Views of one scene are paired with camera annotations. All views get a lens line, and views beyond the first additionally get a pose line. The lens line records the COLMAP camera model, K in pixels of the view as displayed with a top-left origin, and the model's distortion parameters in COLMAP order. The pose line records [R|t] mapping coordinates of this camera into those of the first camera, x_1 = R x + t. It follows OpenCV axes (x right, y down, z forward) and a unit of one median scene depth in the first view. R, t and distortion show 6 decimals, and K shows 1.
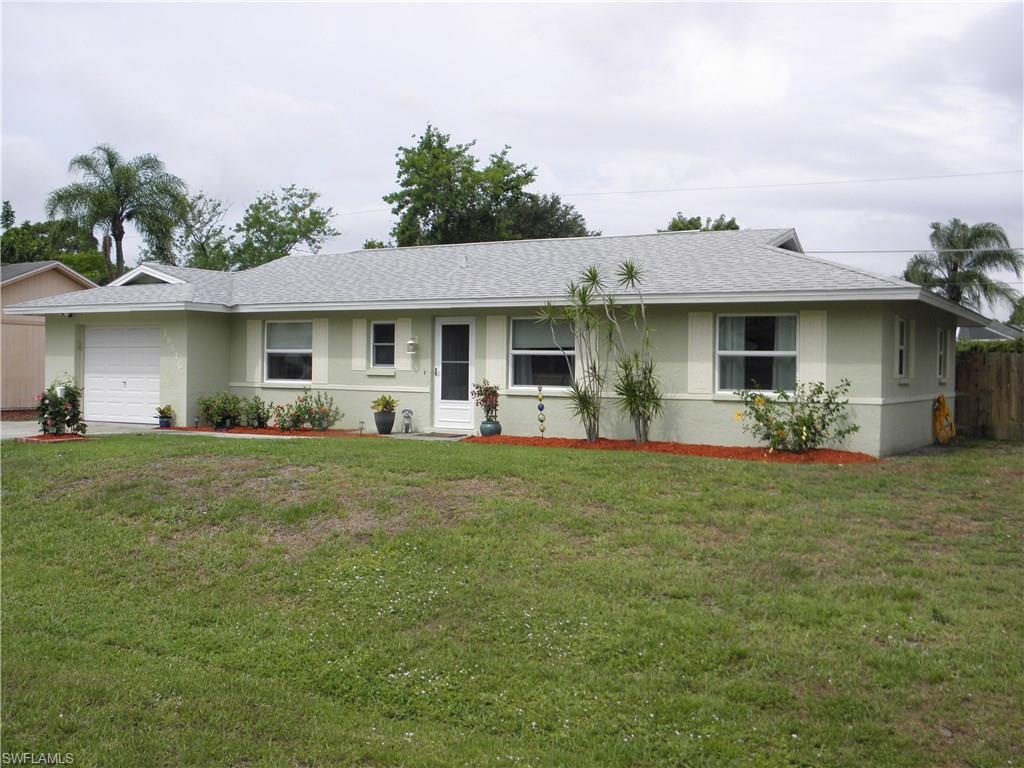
lens RADIAL K [[1014.5, 0, 512.0], [0, 1014.5, 385.1], [0, 0, 1]] dist [-0.025626, 0.000000]
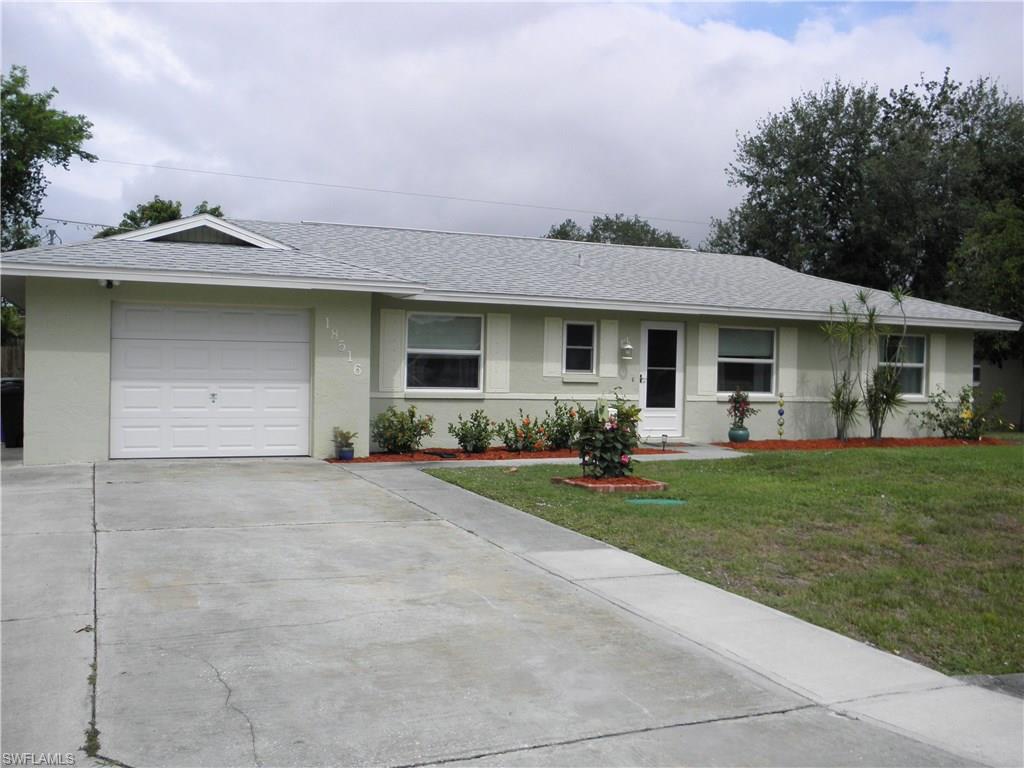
lens RADIAL K [[982.7, 0, 512.1], [0, 982.7, 382.4], [0, 0, 1]] dist [-0.068390, 0.000000]
pose [[0.600043, -0.011351, 0.799887, -0.867746], [0.001564, 0.999914, 0.013016, -0.021360], [-0.799966, -0.006560, 0.600010, 0.538657]]
